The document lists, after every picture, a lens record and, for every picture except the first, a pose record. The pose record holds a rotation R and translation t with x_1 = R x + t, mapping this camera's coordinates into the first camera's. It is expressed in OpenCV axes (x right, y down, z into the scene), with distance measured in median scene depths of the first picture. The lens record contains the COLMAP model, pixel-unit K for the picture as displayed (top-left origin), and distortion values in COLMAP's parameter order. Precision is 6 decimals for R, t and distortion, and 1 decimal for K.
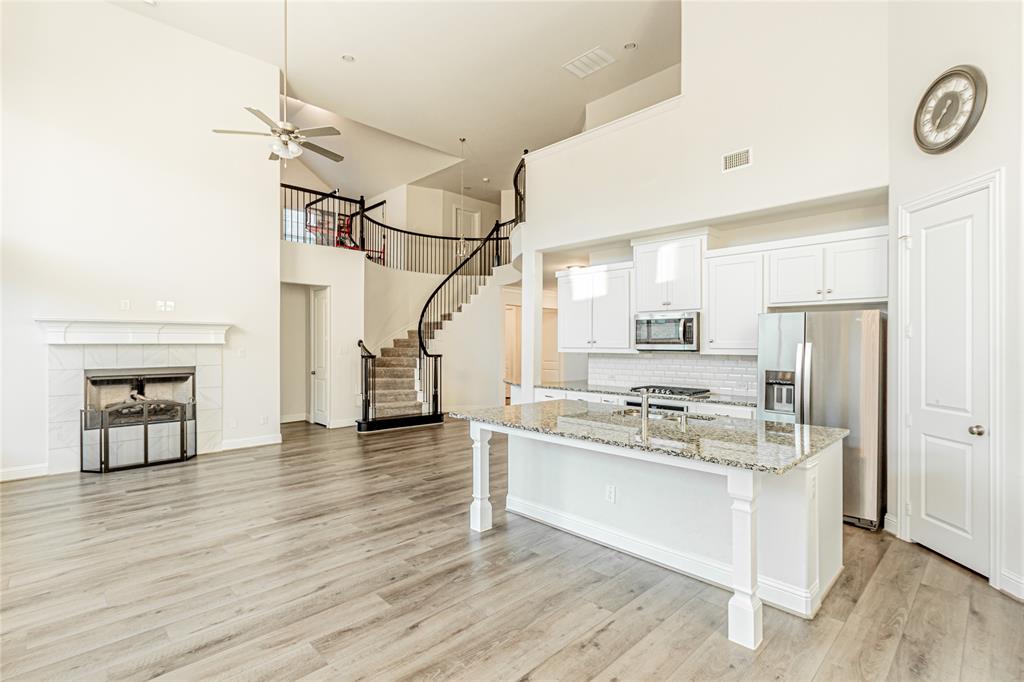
lens RADIAL K [[488.2, 0, 517.8], [0, 488.2, 339.9], [0, 0, 1]] dist [0.011584, -0.002964]
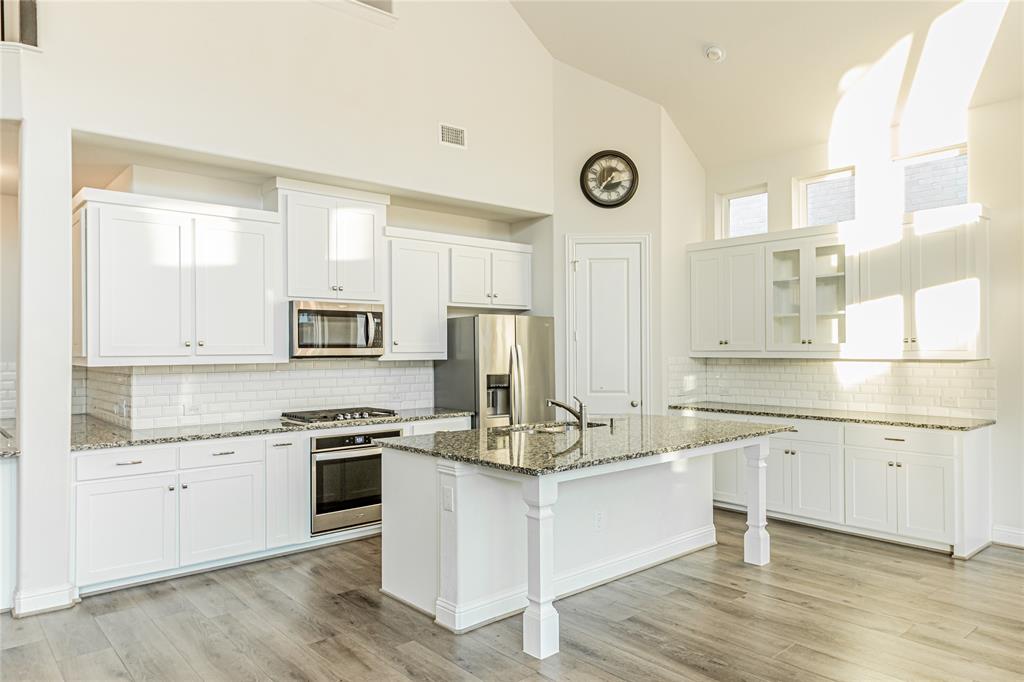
lens RADIAL K [[687.2, 0, 516.4], [0, 687.2, 347.6], [0, 0, 1]] dist [-0.001332, 0.000750]
pose [[0.047174, 0.000322, 0.998887, -0.796090], [-0.000555, 1.000000, -0.000296, 0.010309], [-0.998887, -0.000541, 0.047174, 0.857364]]
